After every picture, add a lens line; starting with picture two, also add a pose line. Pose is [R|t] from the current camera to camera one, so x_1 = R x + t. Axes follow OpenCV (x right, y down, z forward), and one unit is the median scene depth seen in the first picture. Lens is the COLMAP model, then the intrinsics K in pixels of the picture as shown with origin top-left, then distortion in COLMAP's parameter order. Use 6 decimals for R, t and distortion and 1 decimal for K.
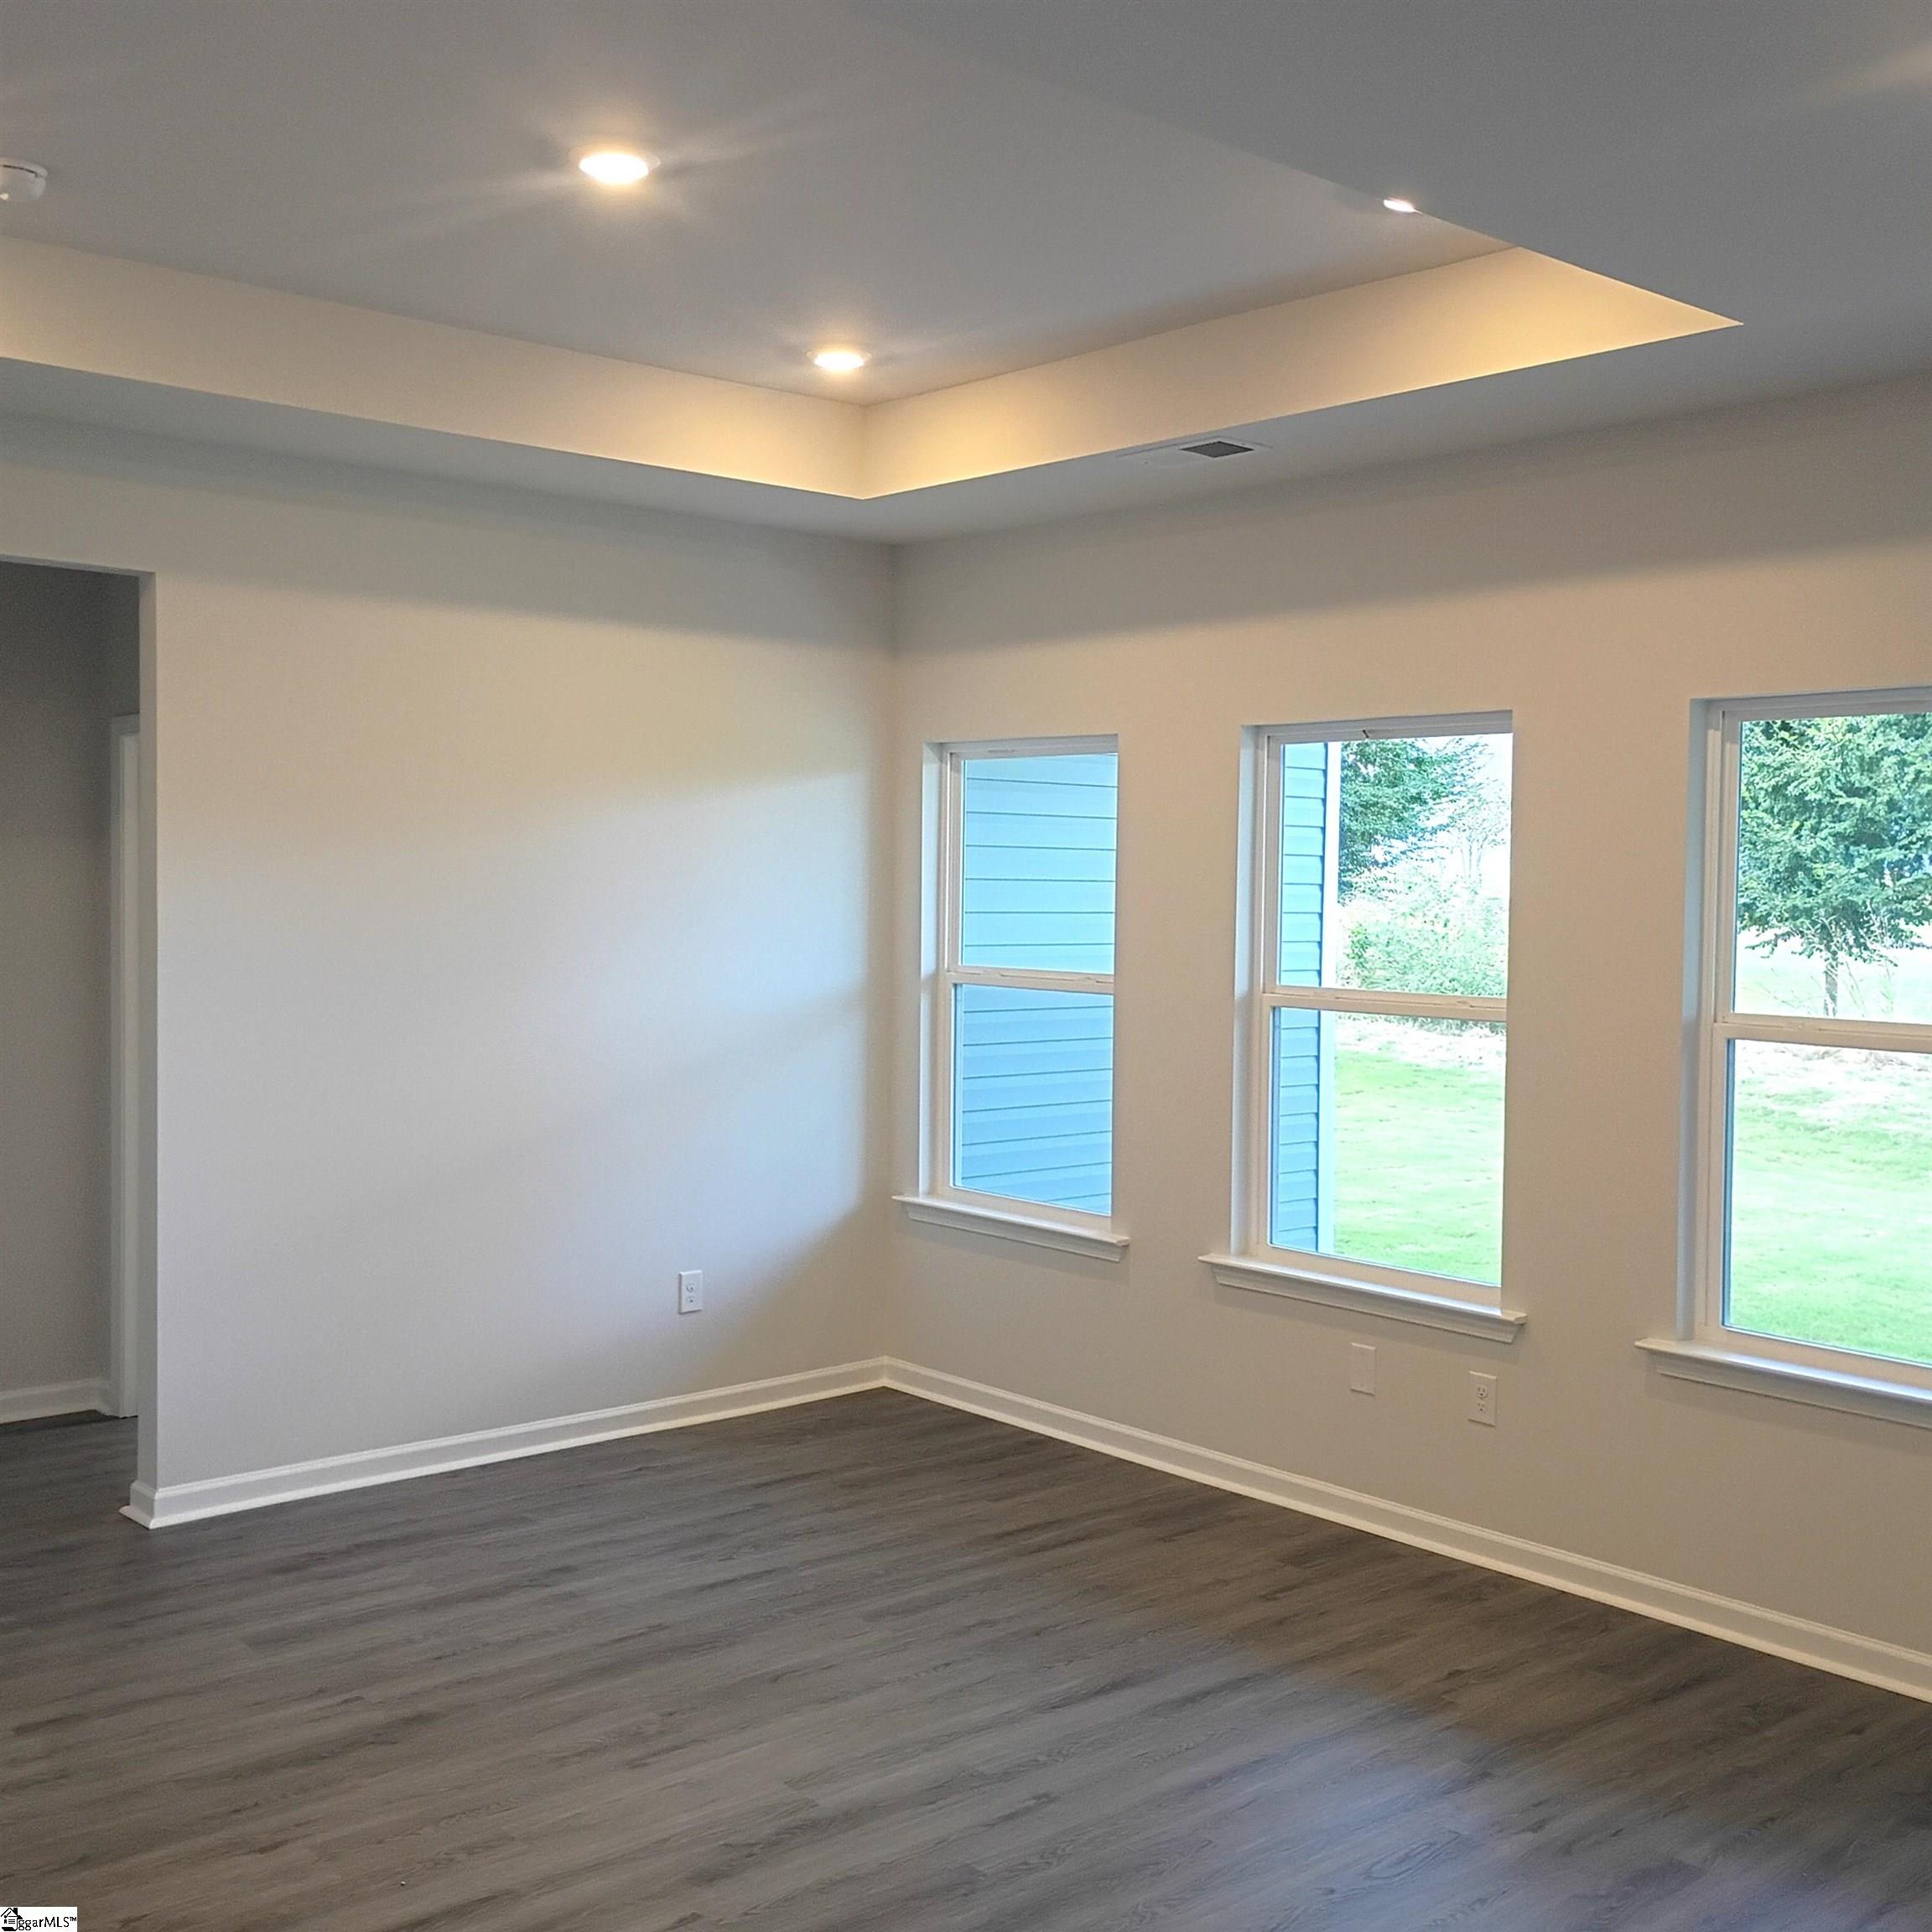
lens RADIAL K [[2139.8, 0, 959.9], [0, 2139.8, 966.6], [0, 0, 1]] dist [0.040138, 0.000000]
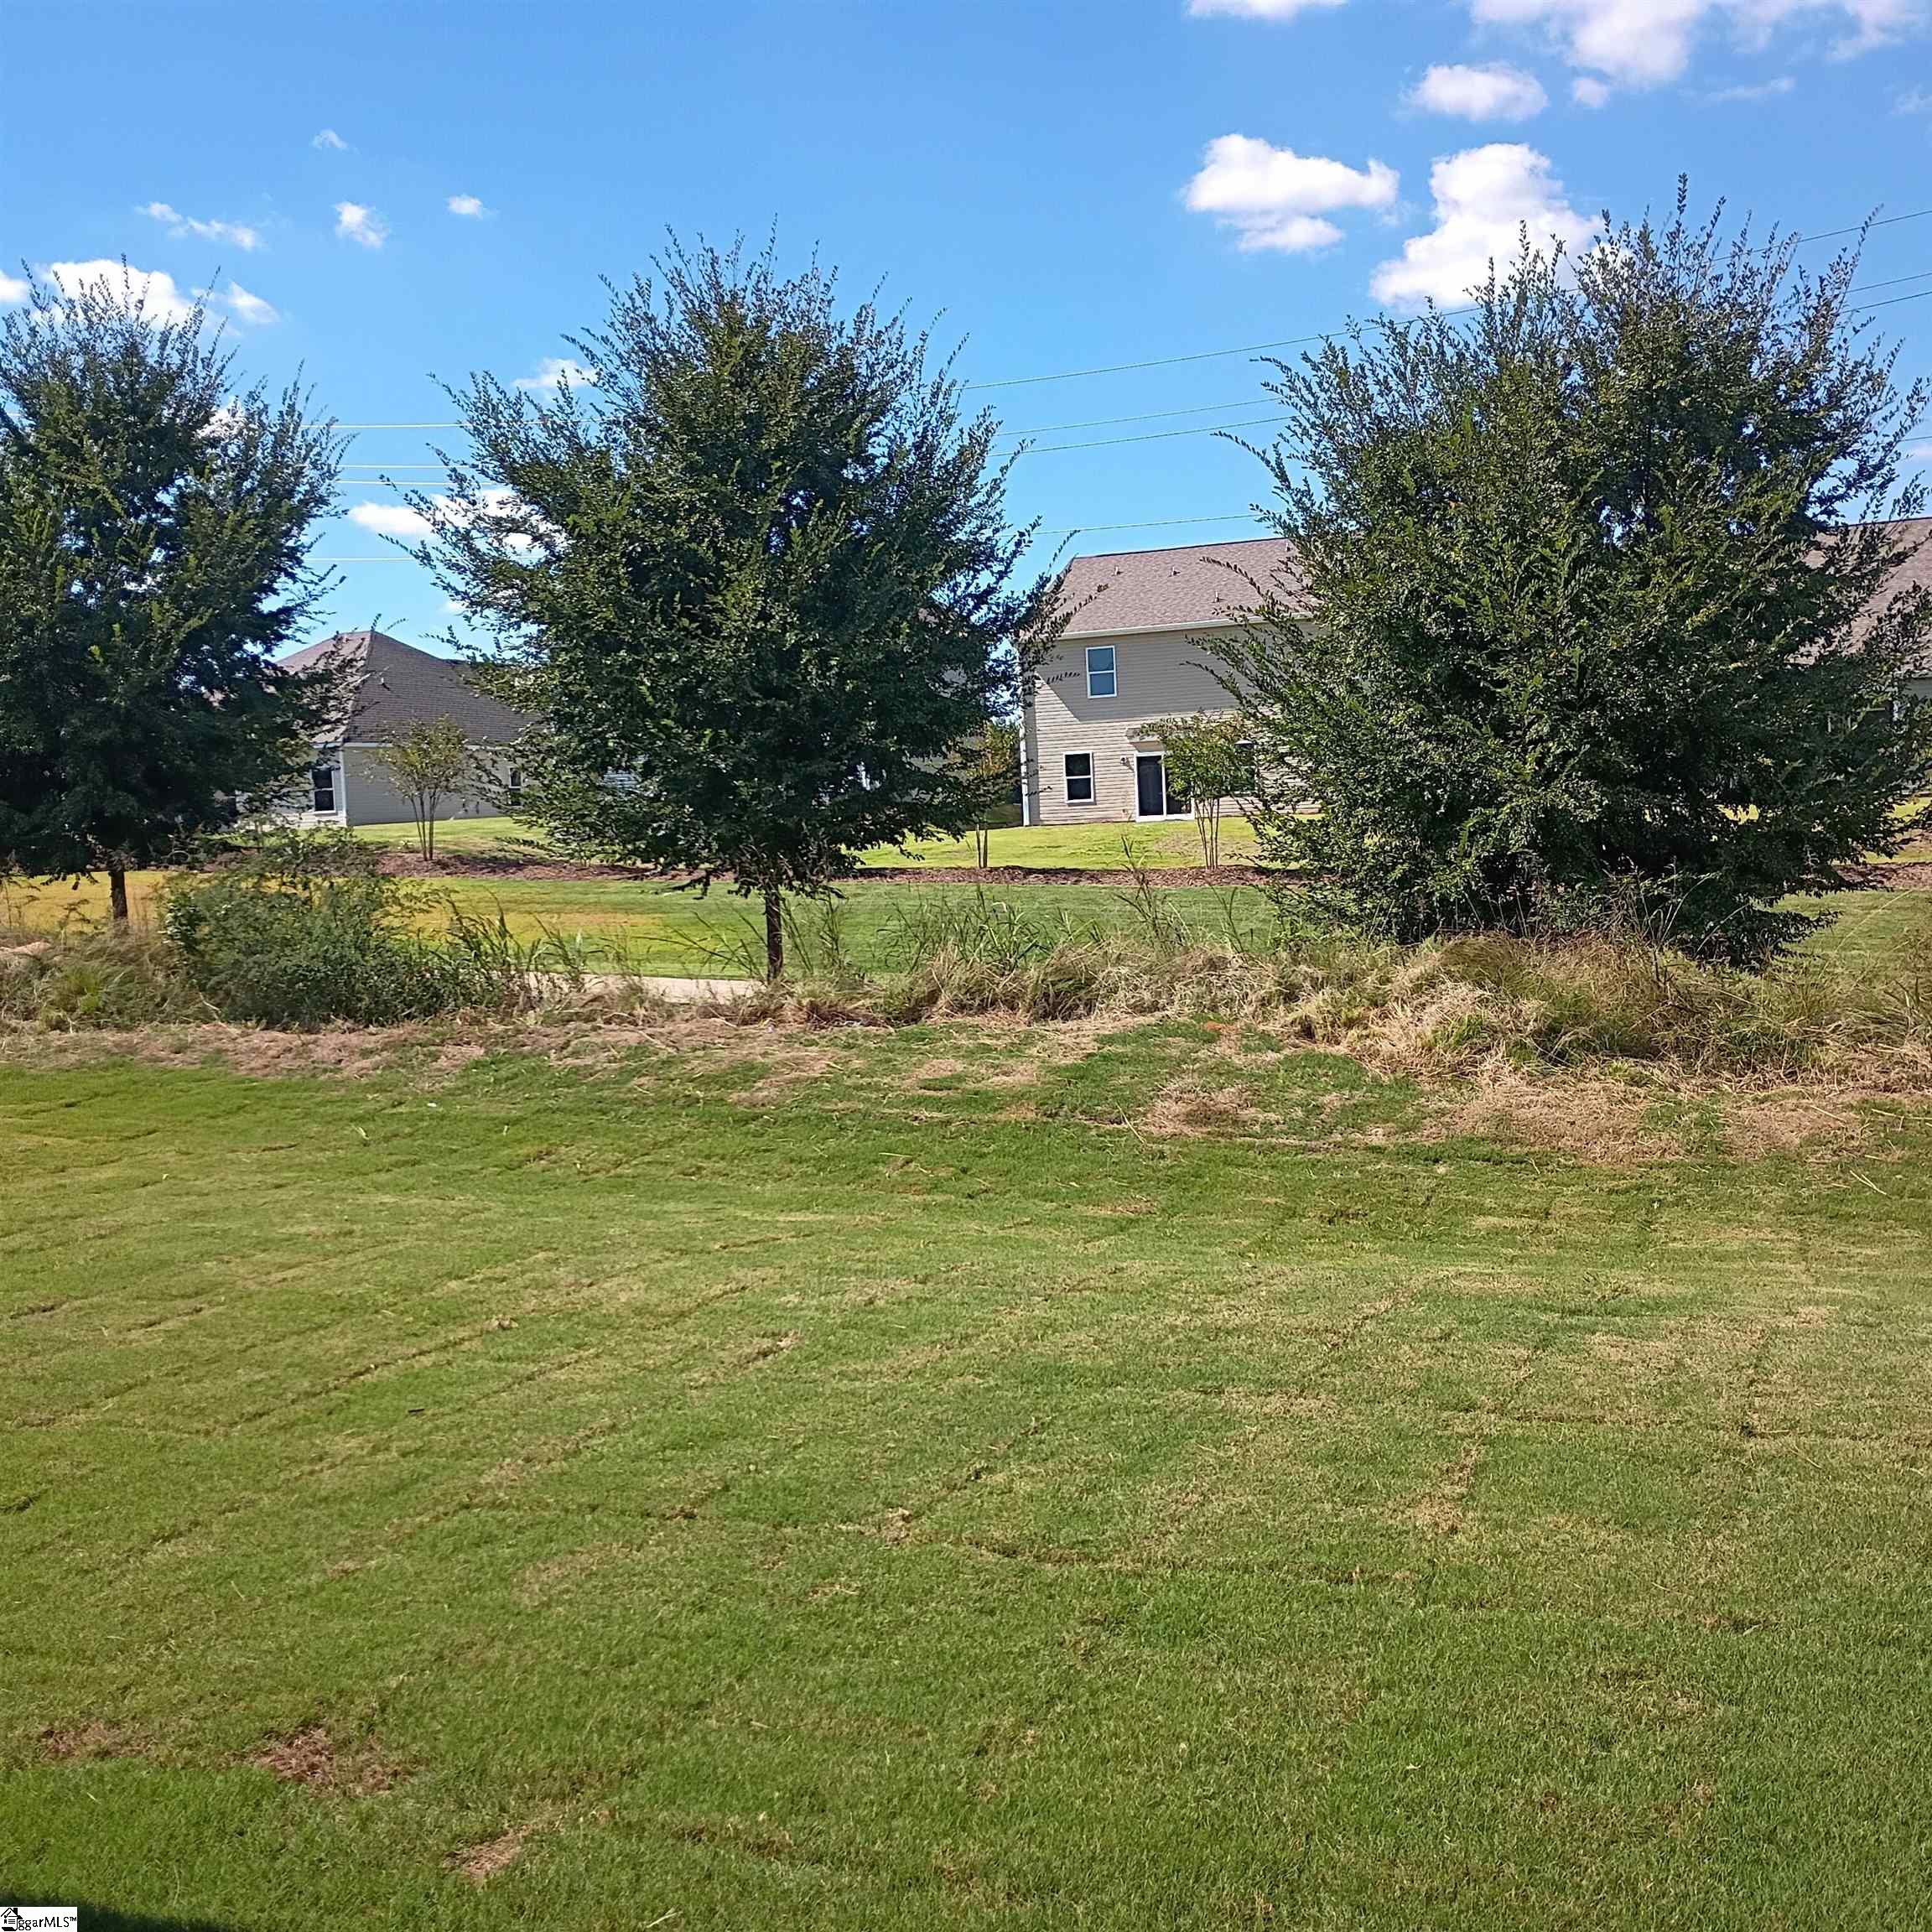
lens RADIAL K [[2139.8, 0, 965.9], [0, 2139.8, 965.5], [0, 0, 1]] dist [0.040138, 0.000000]
pose [[0.897250, -0.085897, 0.433086, 0.794383], [0.077121, 0.996304, 0.037828, -0.014361], [-0.434735, -0.000541, 0.900558, 1.555080]]
